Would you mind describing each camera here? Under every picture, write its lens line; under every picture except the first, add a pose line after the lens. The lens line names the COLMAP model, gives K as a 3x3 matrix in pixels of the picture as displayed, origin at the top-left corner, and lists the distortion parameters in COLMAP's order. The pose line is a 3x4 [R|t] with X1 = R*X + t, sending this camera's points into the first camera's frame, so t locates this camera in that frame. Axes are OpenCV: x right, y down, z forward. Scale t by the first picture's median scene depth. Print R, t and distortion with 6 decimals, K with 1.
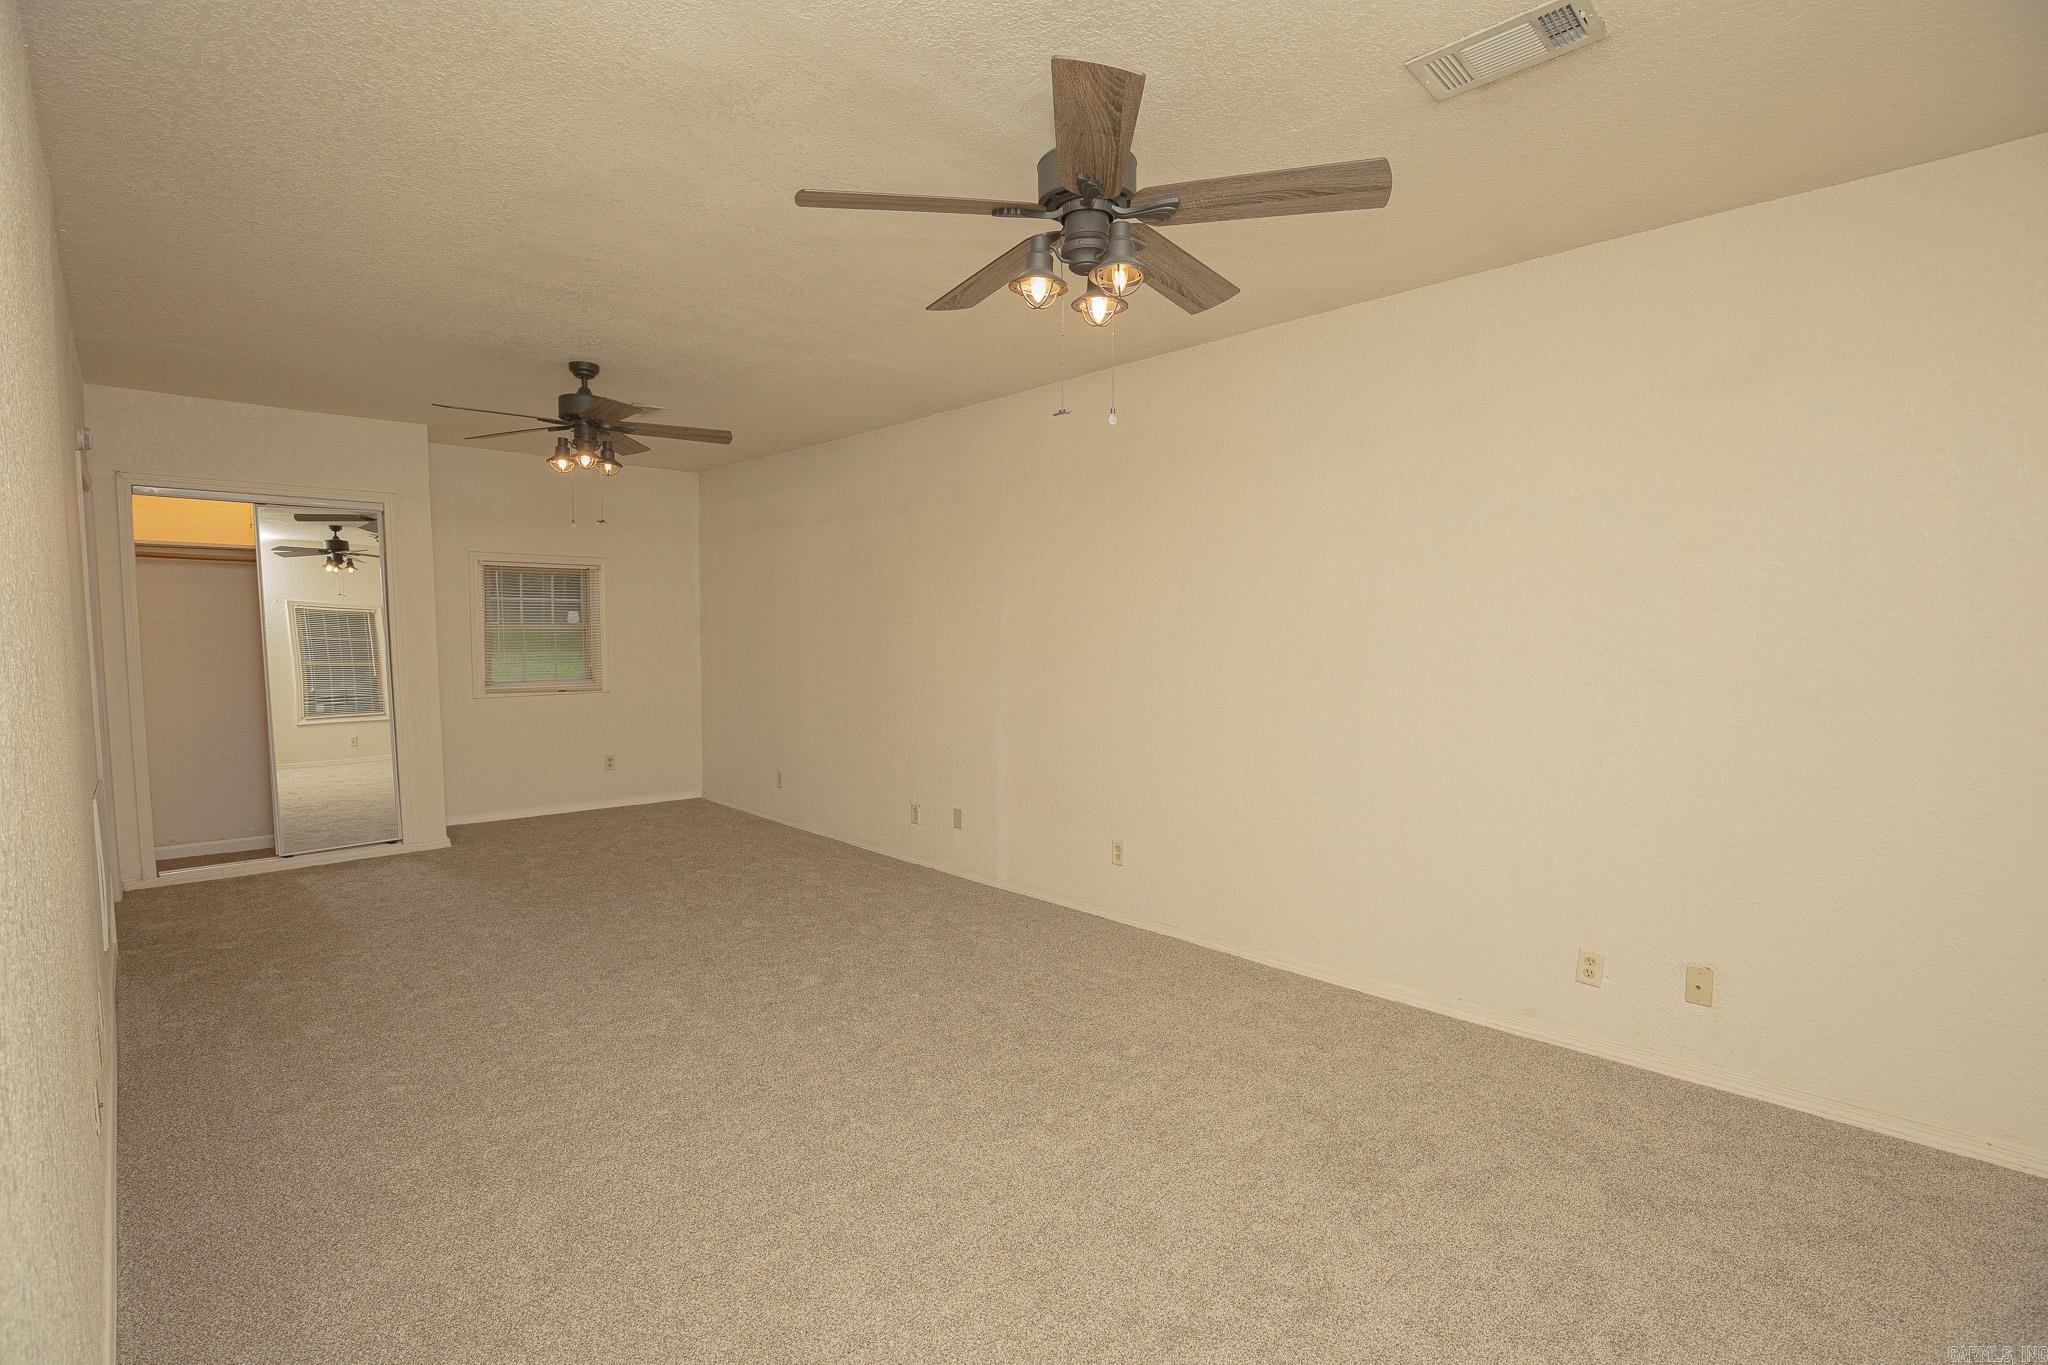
lens RADIAL K [[938.9, 0, 1009.8], [0, 938.9, 691.8], [0, 0, 1]] dist [-0.042152, 0.009434]
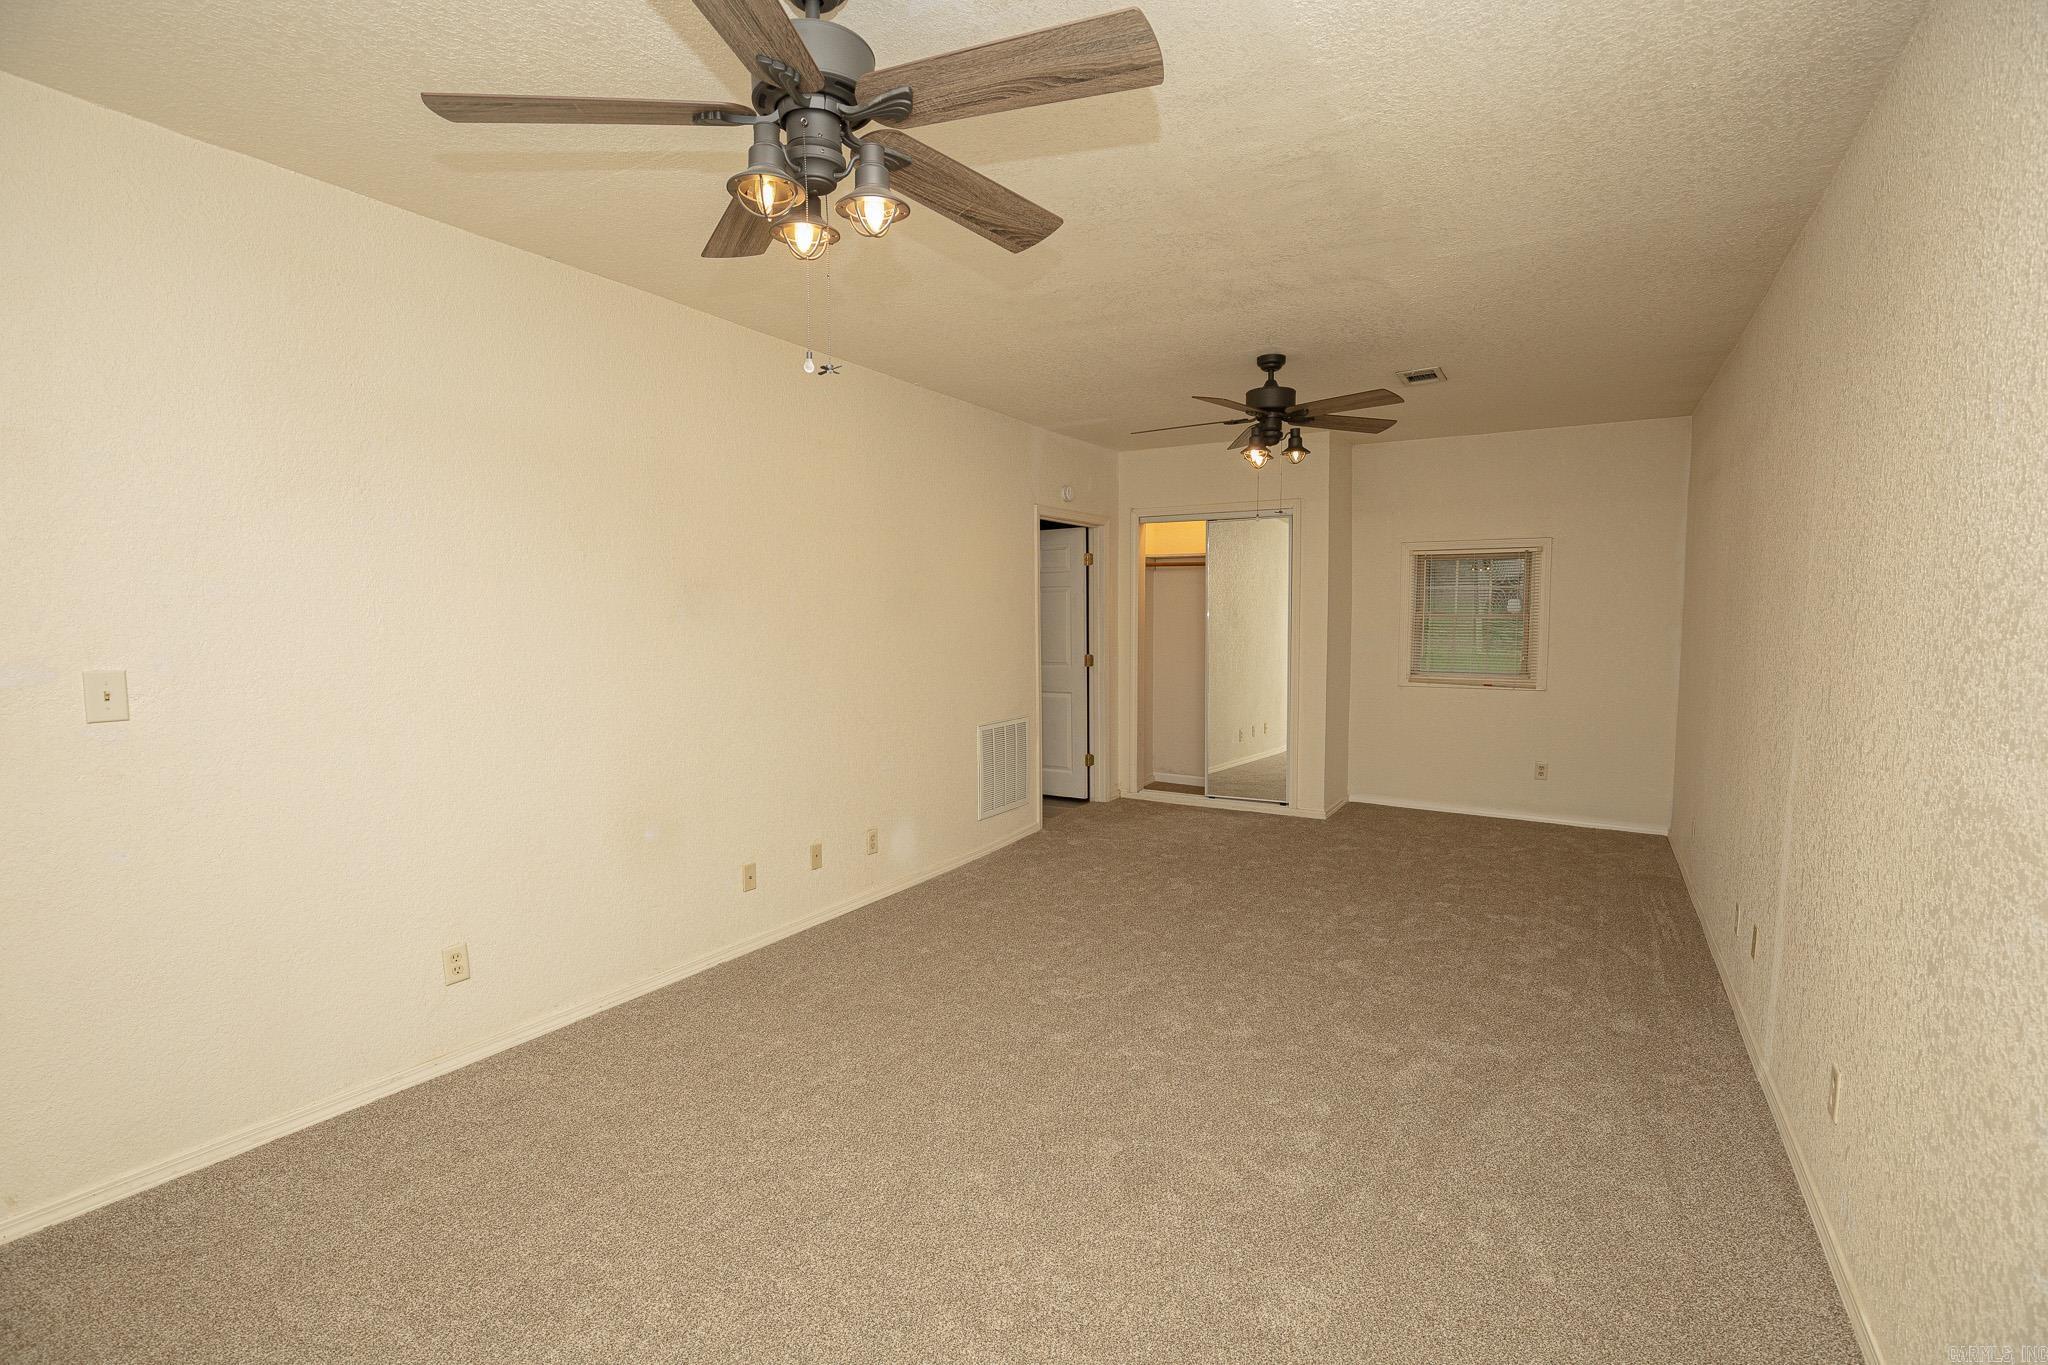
lens RADIAL K [[915.8, 0, 1024.0], [0, 915.8, 682.5], [0, 0, 1]] dist [-0.000346, -0.000002]
pose [[0.307800, 0.071054, -0.948794, 0.348165], [-0.065024, 0.996447, 0.053528, -0.031555], [0.949227, 0.045219, 0.311326, 0.373843]]
